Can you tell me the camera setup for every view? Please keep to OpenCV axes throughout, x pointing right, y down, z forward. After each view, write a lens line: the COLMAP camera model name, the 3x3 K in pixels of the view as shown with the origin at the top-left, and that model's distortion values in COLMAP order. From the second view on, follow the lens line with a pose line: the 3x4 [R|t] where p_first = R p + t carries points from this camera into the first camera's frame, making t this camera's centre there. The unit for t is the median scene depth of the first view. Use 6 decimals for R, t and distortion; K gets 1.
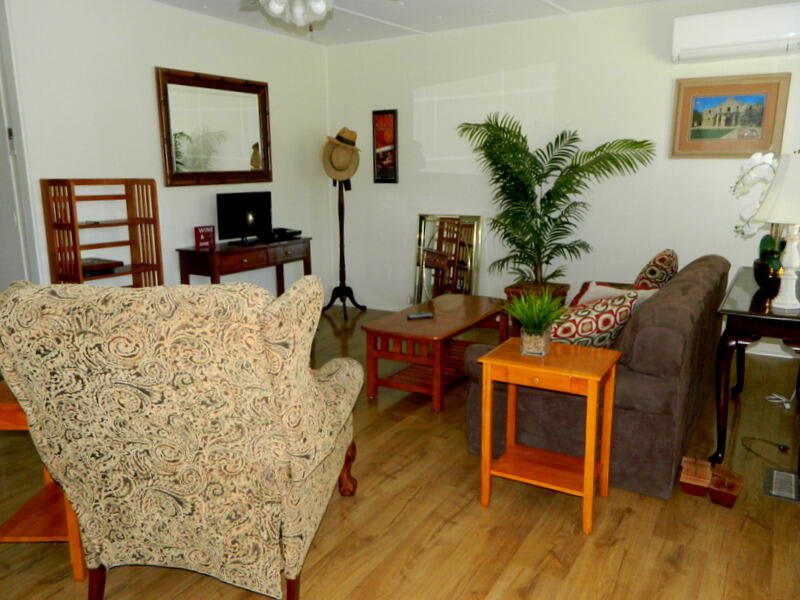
lens RADIAL K [[619.5, 0, 400.3], [0, 619.5, 300.8], [0, 0, 1]] dist [0.037924, -0.023603]
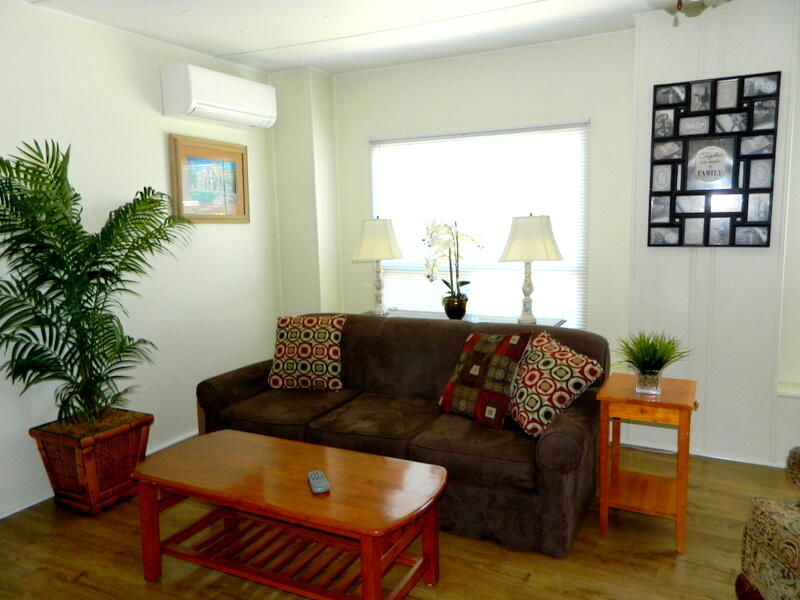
lens RADIAL K [[619.5, 0, 399.4], [0, 619.5, 300.9], [0, 0, 1]] dist [0.037924, -0.023603]
pose [[-0.057397, -0.129000, 0.989982, -0.426778], [0.223431, 0.964805, 0.138673, -0.170505], [-0.973028, 0.229153, -0.026555, 0.730429]]
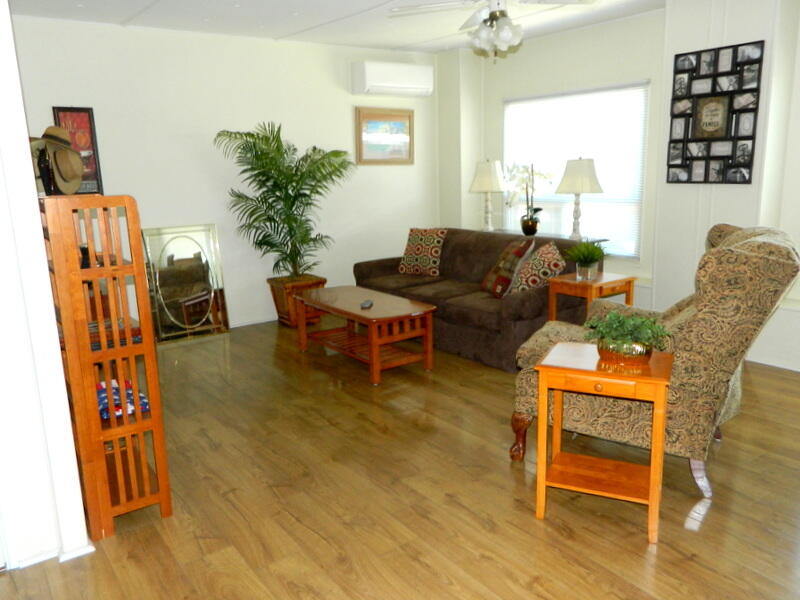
lens RADIAL K [[619.5, 0, 393.7], [0, 619.5, 298.2], [0, 0, 1]] dist [0.037924, -0.023603]
pose [[0.393788, -0.203928, 0.896295, -0.762188], [0.210996, 0.969098, 0.127791, -0.101959], [-0.894657, 0.138792, 0.424647, 0.393727]]
